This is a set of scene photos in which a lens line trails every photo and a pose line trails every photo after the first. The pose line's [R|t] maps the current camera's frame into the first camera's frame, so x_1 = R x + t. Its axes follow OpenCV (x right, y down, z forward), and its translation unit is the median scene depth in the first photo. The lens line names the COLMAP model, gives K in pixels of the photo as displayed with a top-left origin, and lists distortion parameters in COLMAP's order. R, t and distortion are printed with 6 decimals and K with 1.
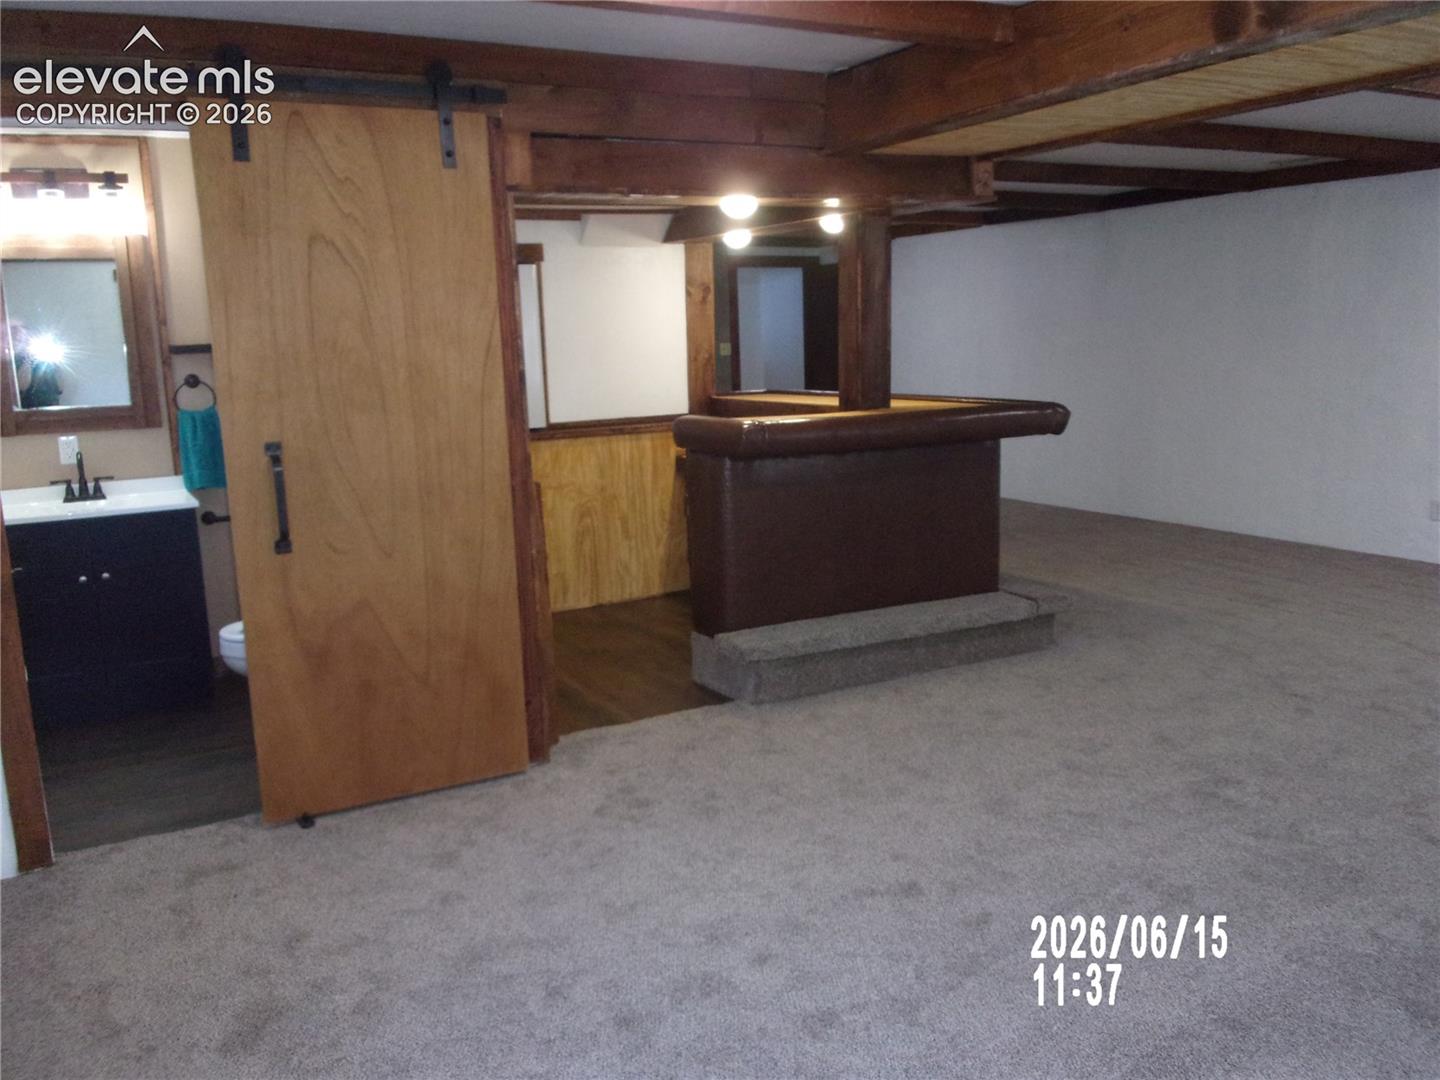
lens RADIAL K [[1186.3, 0, 720.0], [0, 1186.3, 540.0], [0, 0, 1]] dist [-0.004506, -0.005961]
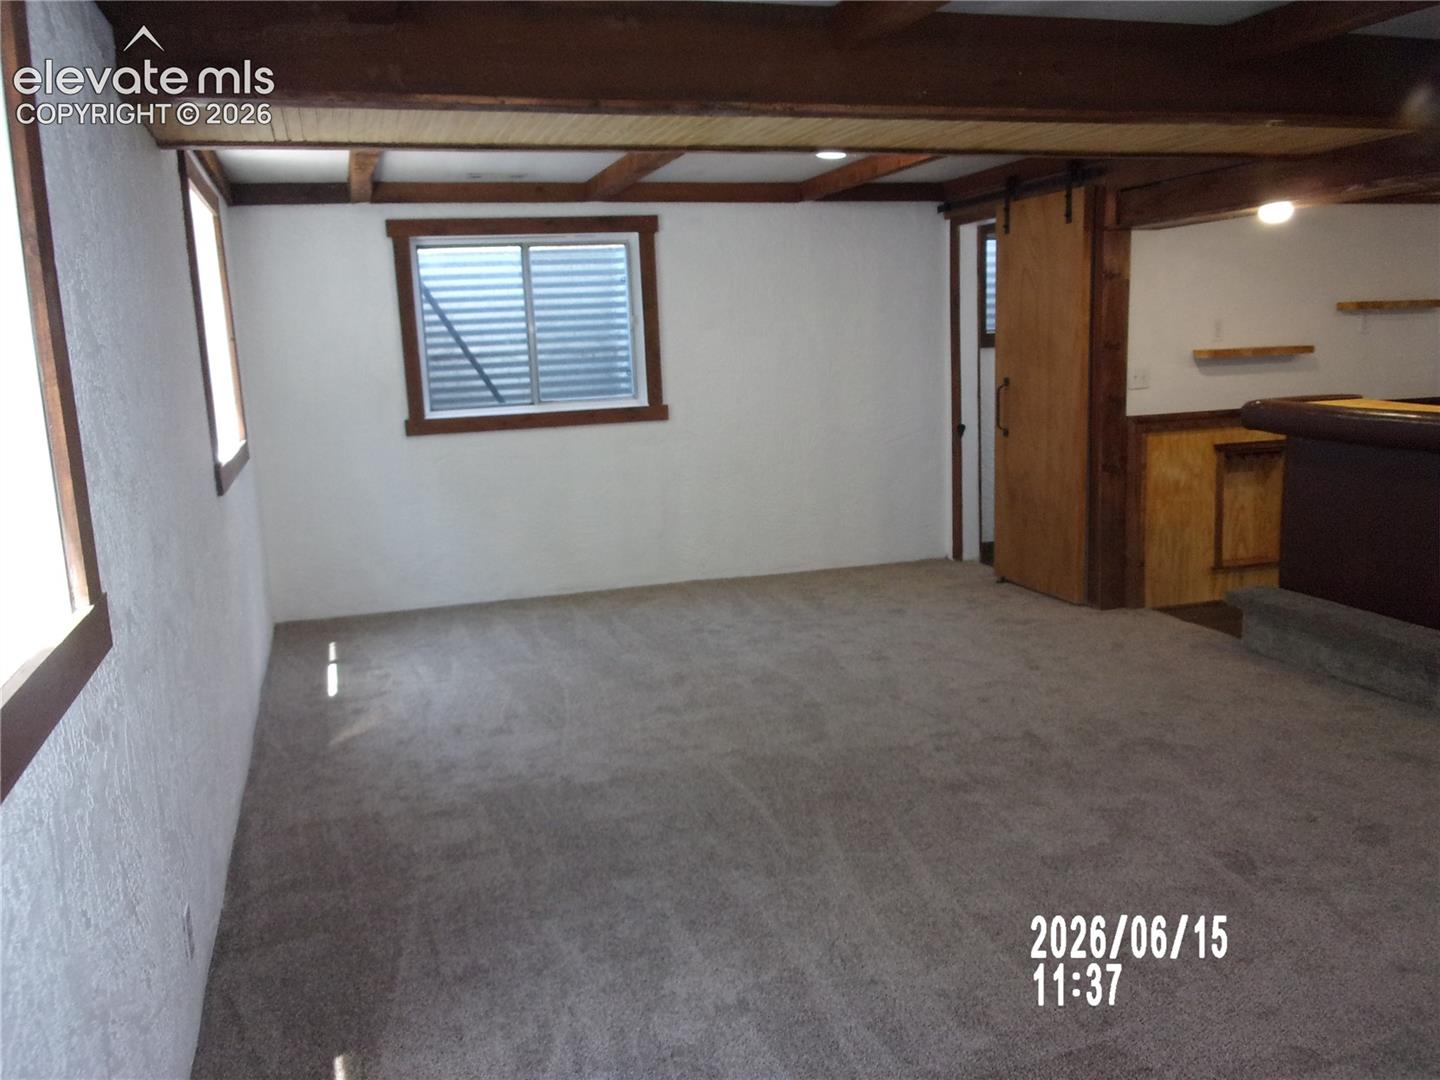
lens RADIAL K [[1186.3, 0, 720.0], [0, 1186.3, 540.0], [0, 0, 1]] dist [-0.004506, -0.005961]
pose [[-0.195051, 0.204839, -0.959164, 1.239272], [-0.131796, 0.963604, 0.232589, -0.165499], [0.971898, 0.171781, -0.160955, 0.692621]]
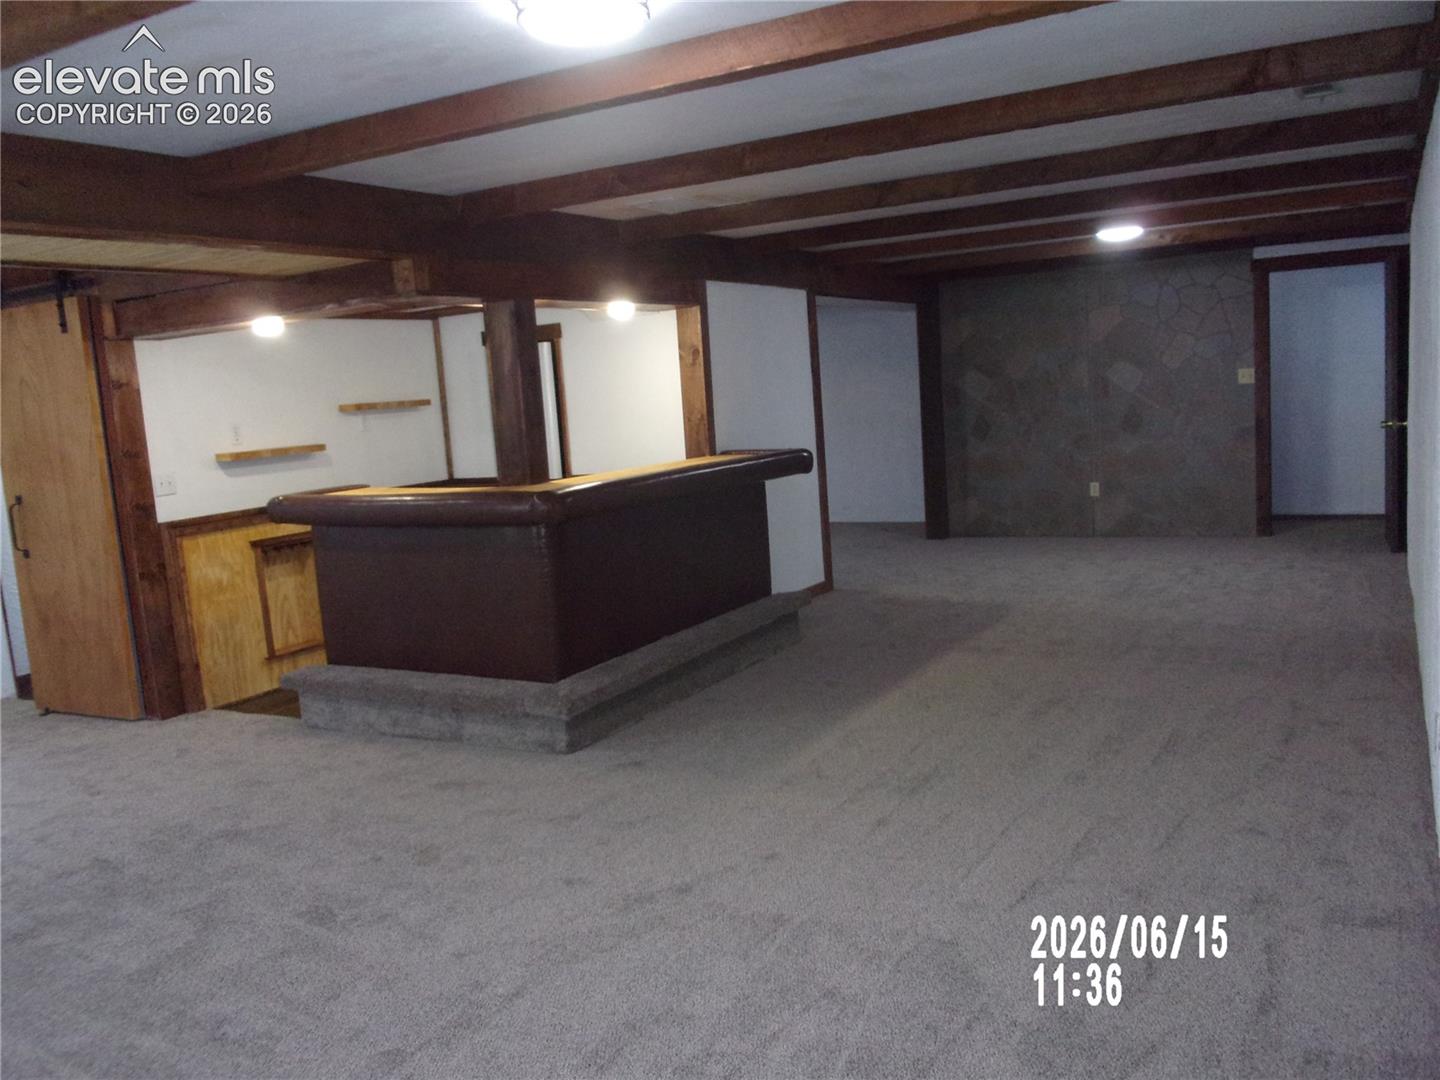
lens RADIAL K [[1186.3, 0, 720.0], [0, 1186.3, 540.0], [0, 0, 1]] dist [-0.004506, -0.005961]
pose [[0.541154, 0.099434, -0.835024, 1.301680], [-0.092906, 0.993975, 0.058152, -0.167099], [0.835776, 0.046110, 0.547132, 0.699073]]
